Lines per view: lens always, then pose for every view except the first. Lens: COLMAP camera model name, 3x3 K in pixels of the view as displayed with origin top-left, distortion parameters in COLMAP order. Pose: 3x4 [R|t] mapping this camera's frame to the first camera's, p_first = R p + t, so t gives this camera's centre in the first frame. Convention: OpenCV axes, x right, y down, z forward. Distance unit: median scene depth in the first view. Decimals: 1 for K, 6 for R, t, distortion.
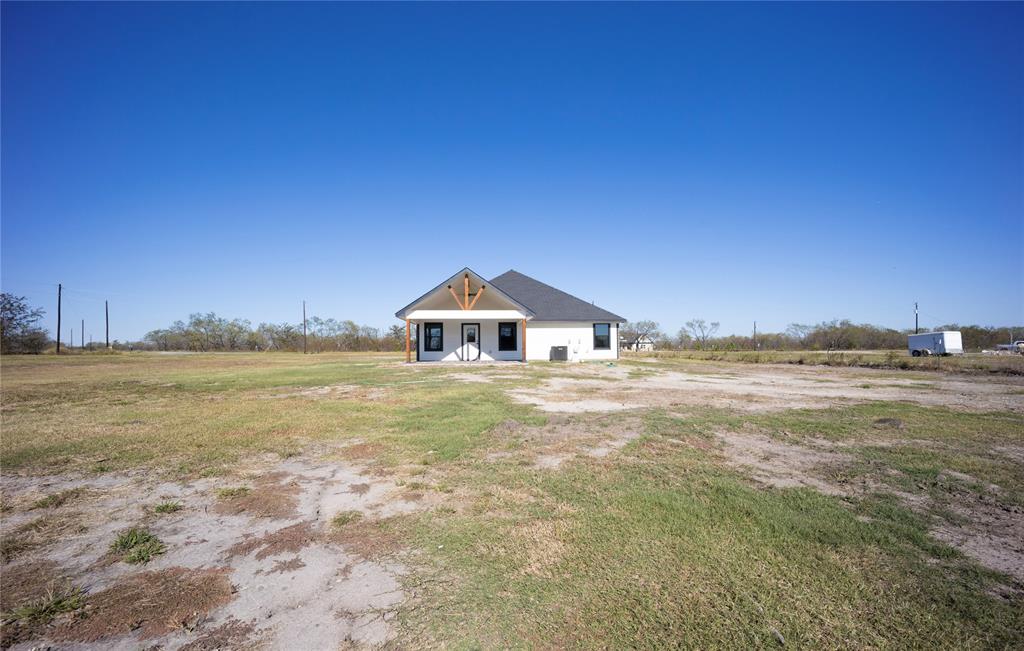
lens RADIAL K [[412.0, 0, 512.0], [0, 412.0, 325.5], [0, 0, 1]] dist [0.051095, 0.000040]
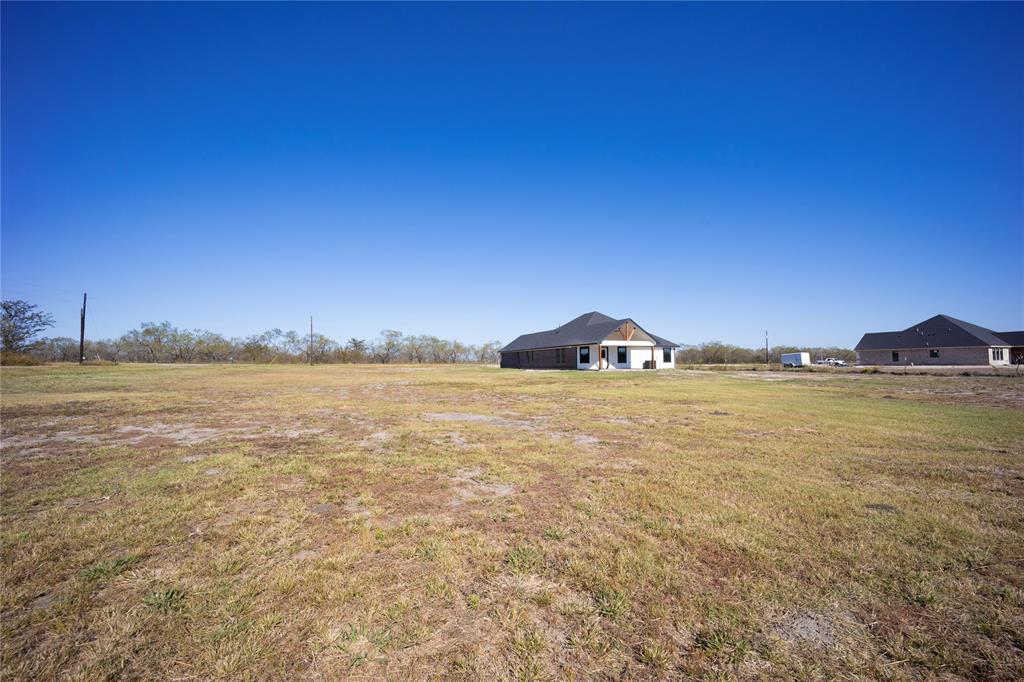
lens RADIAL K [[429.9, 0, 512.0], [0, 429.9, 341.0], [0, 0, 1]] dist [-0.002501, -0.000196]
pose [[0.967644, 0.018086, 0.251672, -0.626685], [-0.019567, 0.999803, 0.003386, -0.018907], [-0.251561, -0.008200, 0.967807, -0.420049]]
